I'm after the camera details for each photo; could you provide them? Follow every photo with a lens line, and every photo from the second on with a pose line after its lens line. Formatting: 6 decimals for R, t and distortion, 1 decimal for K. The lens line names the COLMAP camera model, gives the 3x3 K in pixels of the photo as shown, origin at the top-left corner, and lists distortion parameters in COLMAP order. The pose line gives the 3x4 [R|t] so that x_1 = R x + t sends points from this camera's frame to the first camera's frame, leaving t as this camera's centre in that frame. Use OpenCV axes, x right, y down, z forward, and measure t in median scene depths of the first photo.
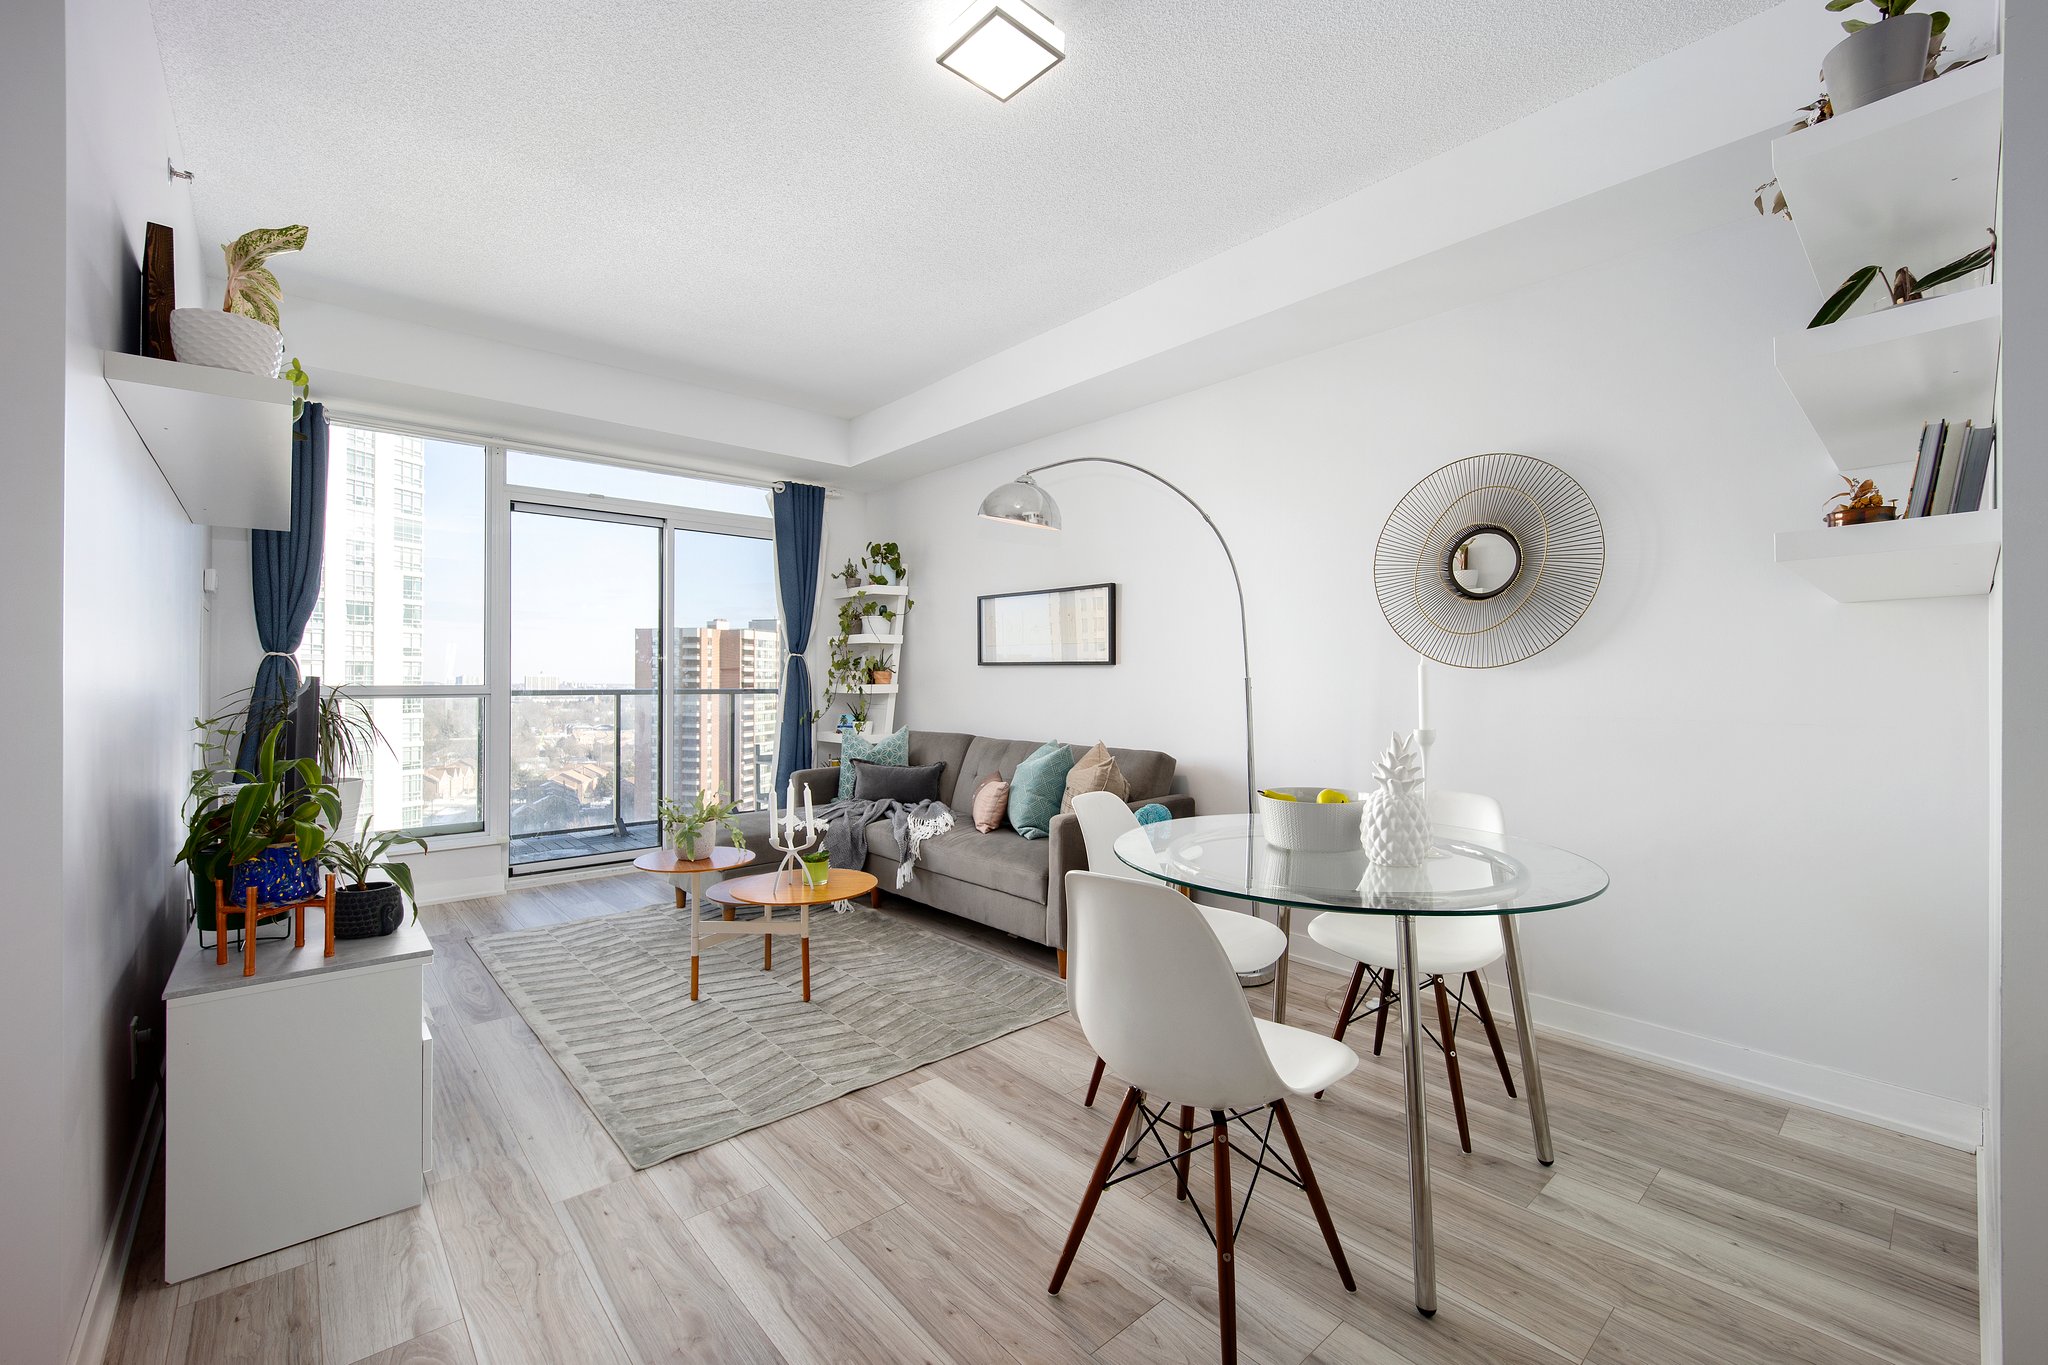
lens RADIAL K [[850.1, 0, 1019.4], [0, 850.1, 672.0], [0, 0, 1]] dist [-0.003038, -0.000439]
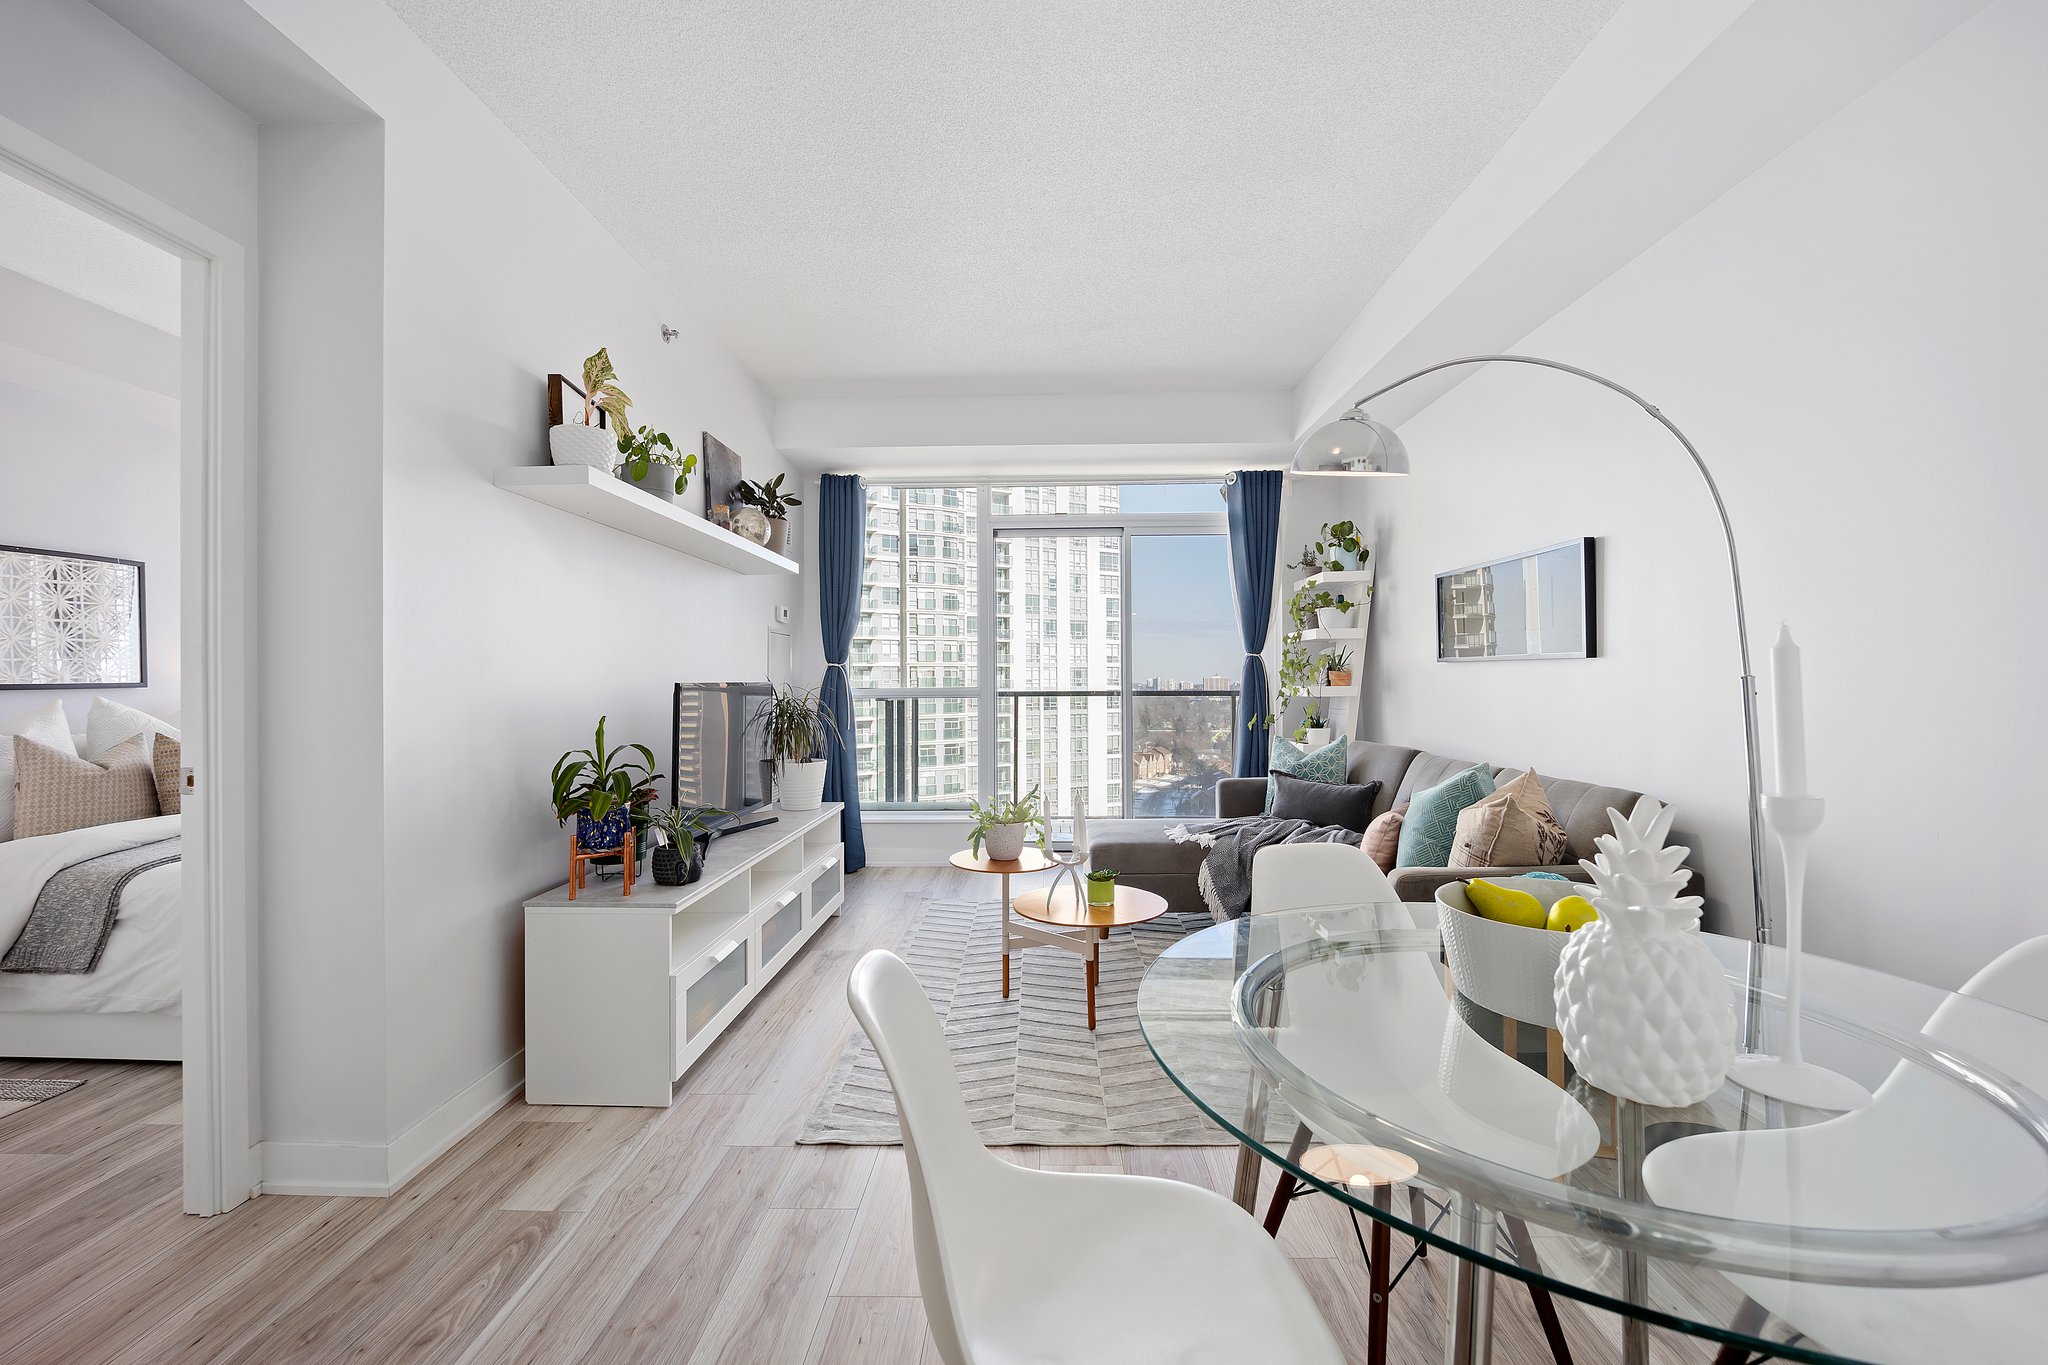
lens RADIAL K [[835.6, 0, 1024.4], [0, 835.6, 677.7], [0, 0, 1]] dist [-0.002429, -0.000102]
pose [[0.737142, -0.007623, -0.675694, 0.192123], [0.011601, 0.999932, 0.001375, 0.000965], [0.675638, -0.008852, 0.737181, 0.170976]]
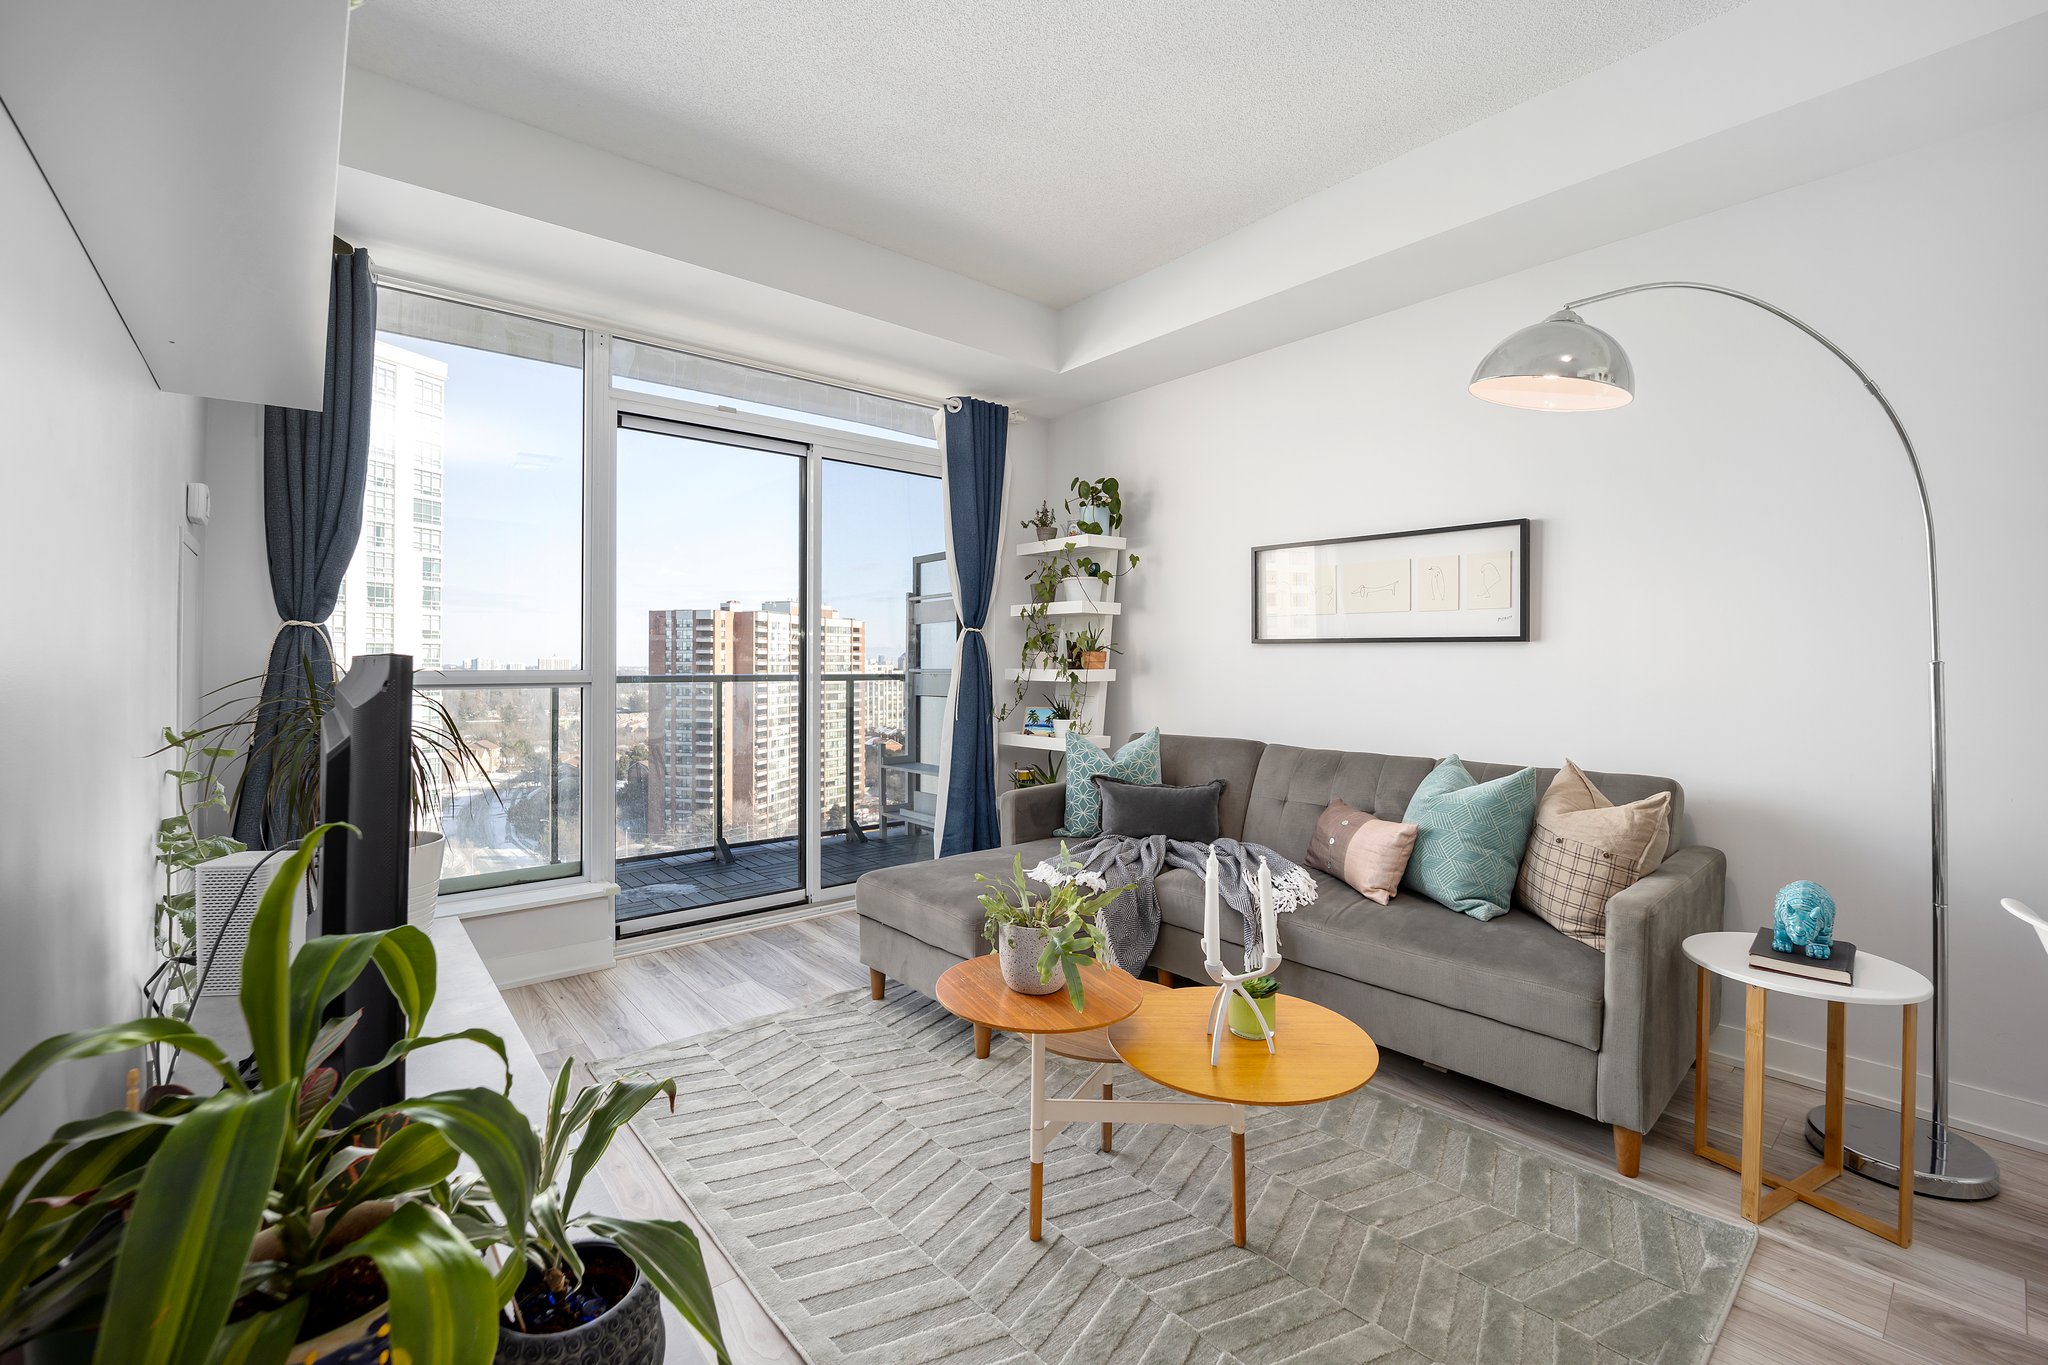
lens RADIAL K [[861.7, 0, 1012.5], [0, 861.7, 661.1], [0, 0, 1]] dist [-0.022192, -0.000362]
pose [[0.999783, 0.001012, -0.020819, -0.235909], [-0.000864, 0.999974, 0.007147, 0.001871], [0.020826, -0.007128, 0.999758, 0.269643]]
